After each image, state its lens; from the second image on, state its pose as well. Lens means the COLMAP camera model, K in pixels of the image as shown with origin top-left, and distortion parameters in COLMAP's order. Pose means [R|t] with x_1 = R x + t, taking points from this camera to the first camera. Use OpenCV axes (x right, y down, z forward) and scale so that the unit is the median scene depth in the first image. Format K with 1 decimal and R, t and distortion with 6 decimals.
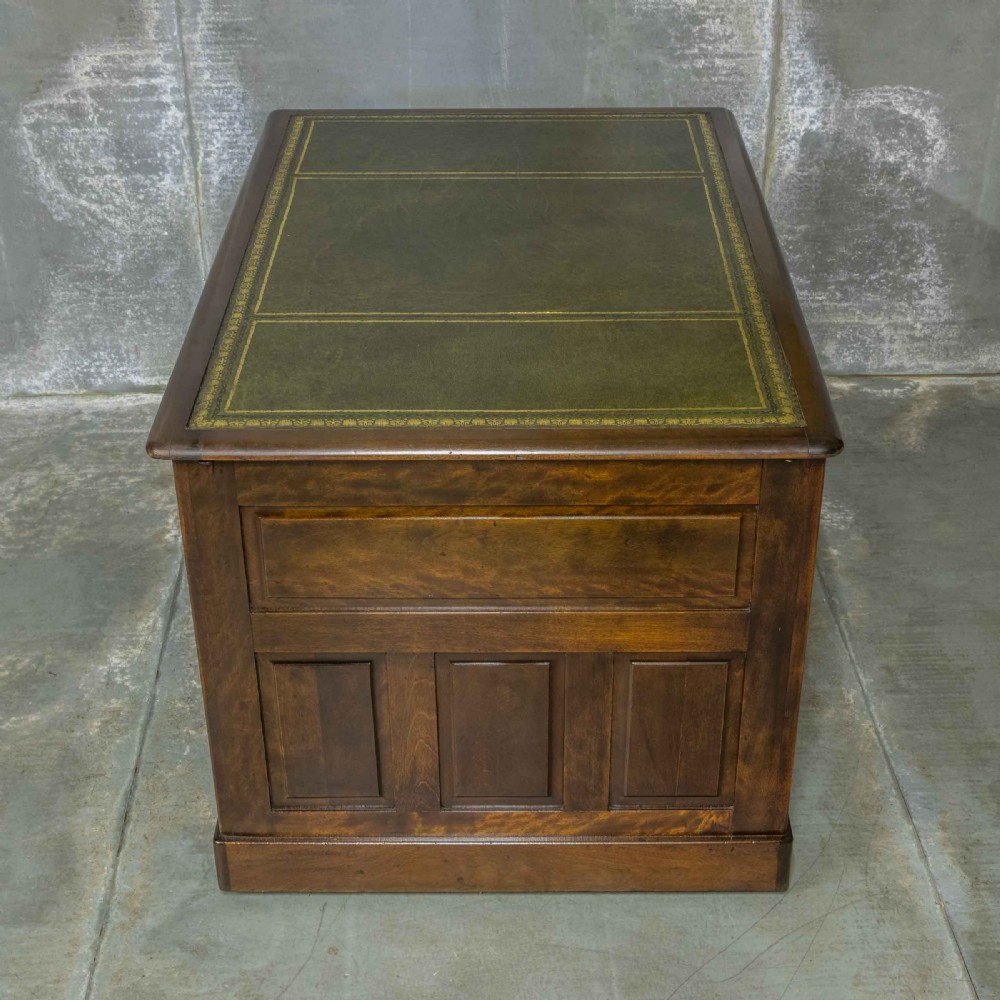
lens RADIAL K [[1677.2, 0, 497.2], [0, 1677.2, 497.4], [0, 0, 1]] dist [0.006153, 0.136472]
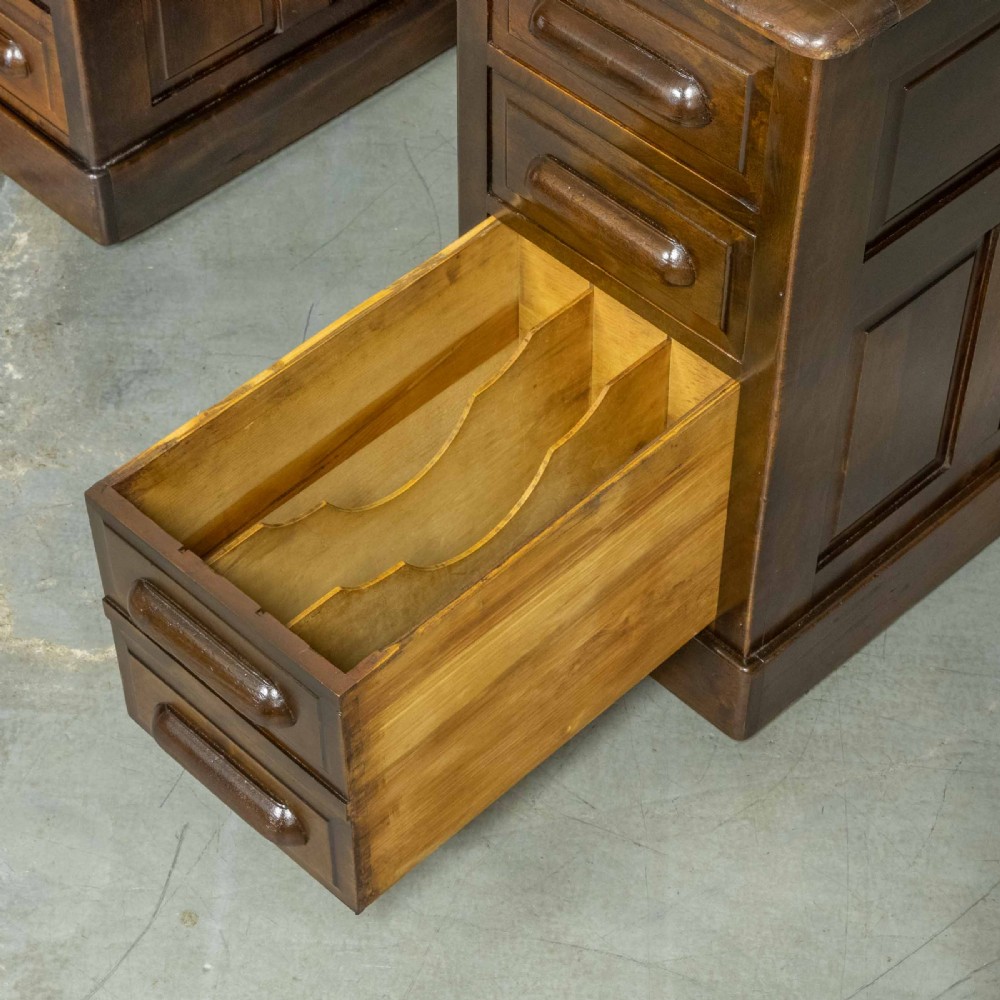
lens RADIAL K [[2551.0, 0, 429.7], [0, 2551.0, 501.3], [0, 0, 1]] dist [0.023573, 0.042400]
pose [[0.993521, 0.080910, -0.079812, 0.029422], [-0.056275, 0.960353, 0.273047, -0.077091], [0.098740, -0.266786, 0.958684, 0.139655]]
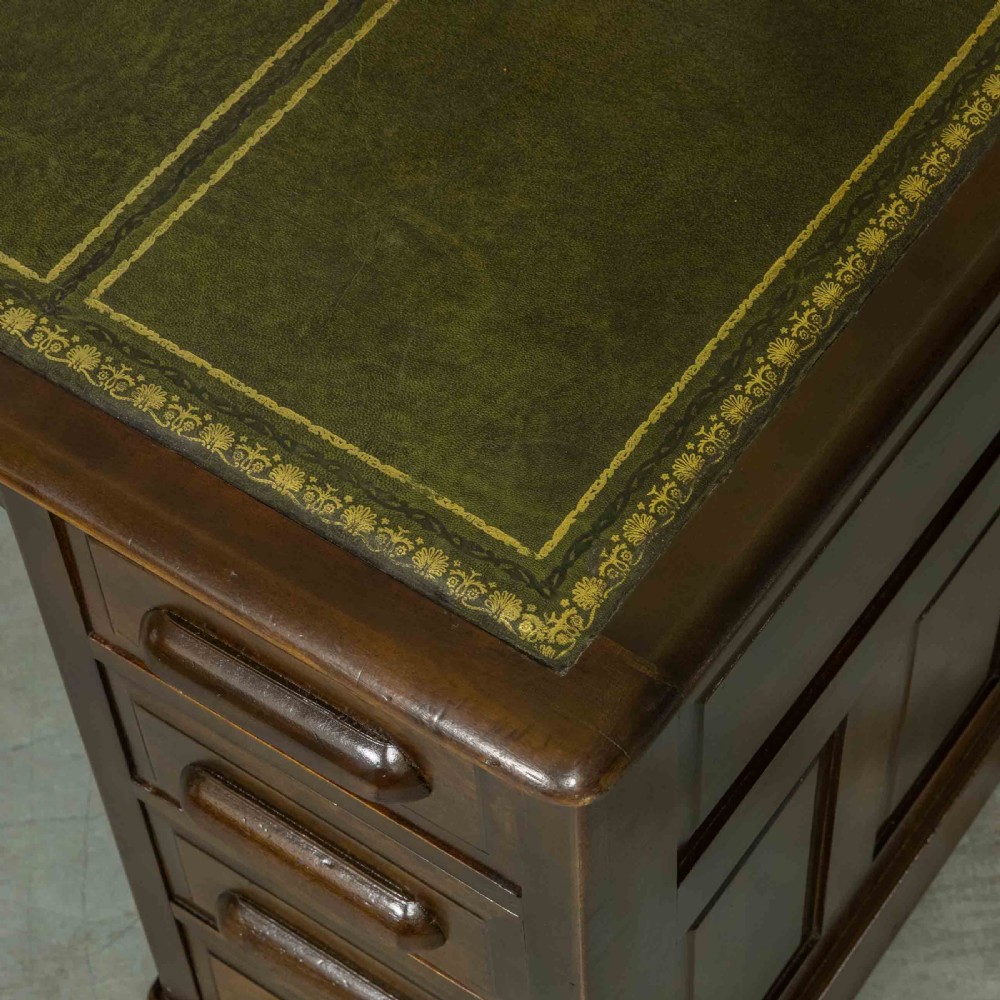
lens RADIAL K [[2710.8, 0, 567.3], [0, 2710.8, 501.0], [0, 0, 1]] dist [0.079866, 1.049712]
pose [[0.994807, -0.090234, 0.047082, 0.043198], [0.065428, 0.921313, 0.383278, -0.190740], [-0.077962, -0.378208, 0.922432, 0.330360]]
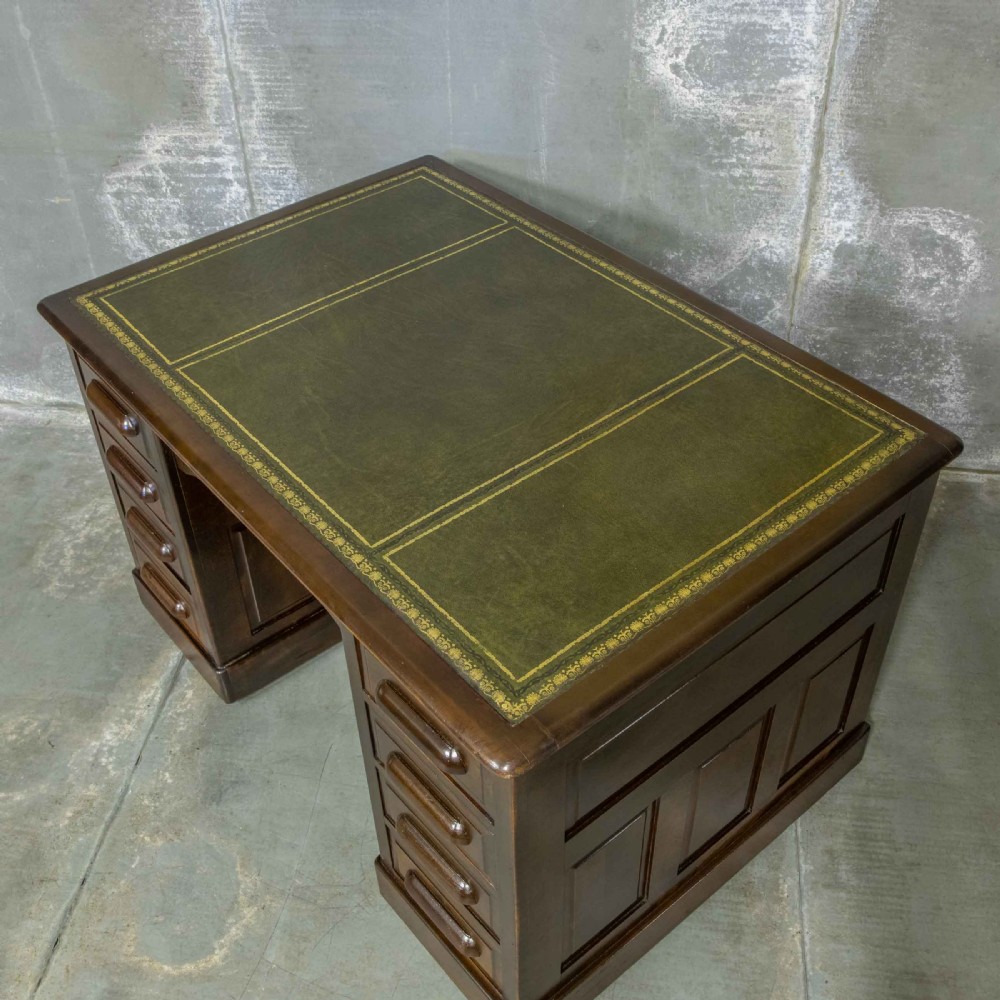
lens RADIAL K [[1143.9, 0, 504.0], [0, 1143.9, 461.0], [0, 0, 1]] dist [-0.101082, 0.082032]
pose [[0.985333, 0.097646, -0.139943, 0.094918], [-0.077572, 0.986773, 0.142345, -0.174076], [0.151991, -0.129401, 0.979875, 0.295529]]
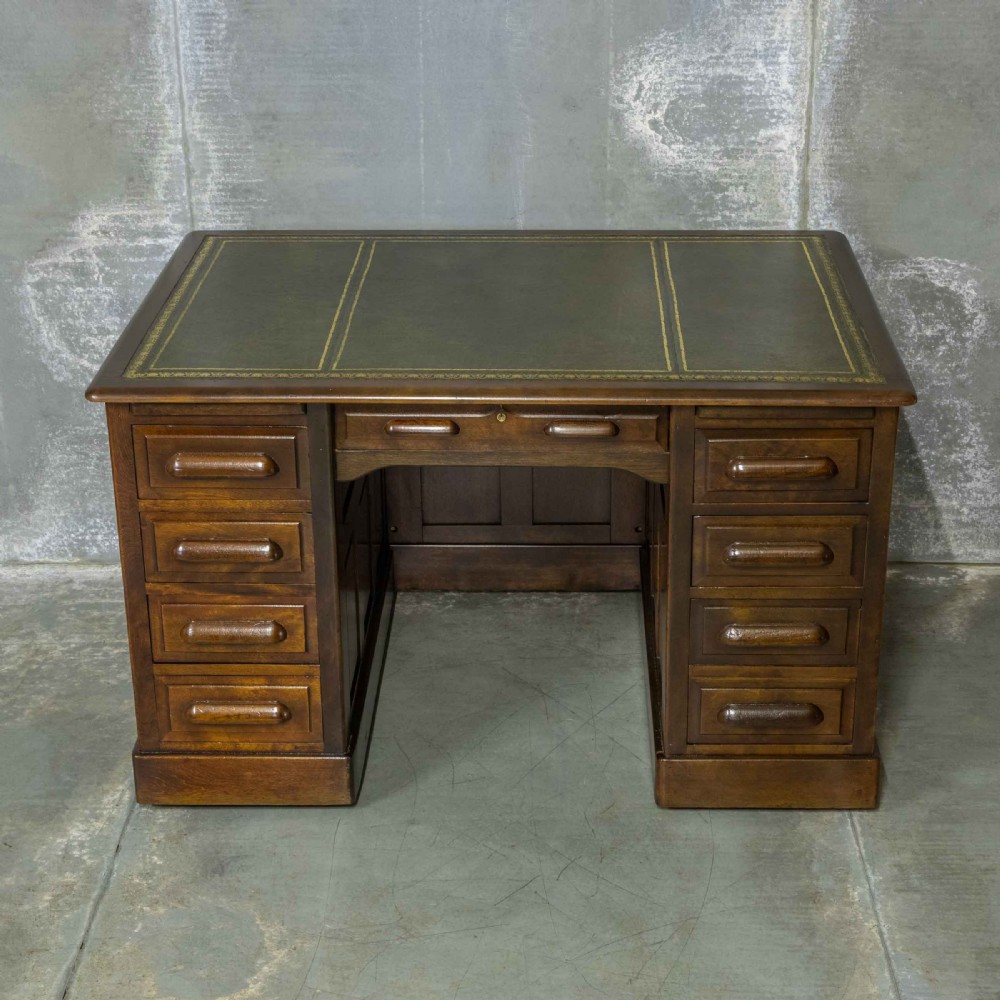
lens RADIAL K [[1889.7, 0, 511.8], [0, 1889.7, 470.3], [0, 0, 1]] dist [0.016808, 0.136957]
pose [[0.998476, 0.020273, -0.051326, 0.058014], [-0.027191, 0.990074, -0.137895, 0.030192], [0.048021, 0.139081, 0.989116, -0.059323]]
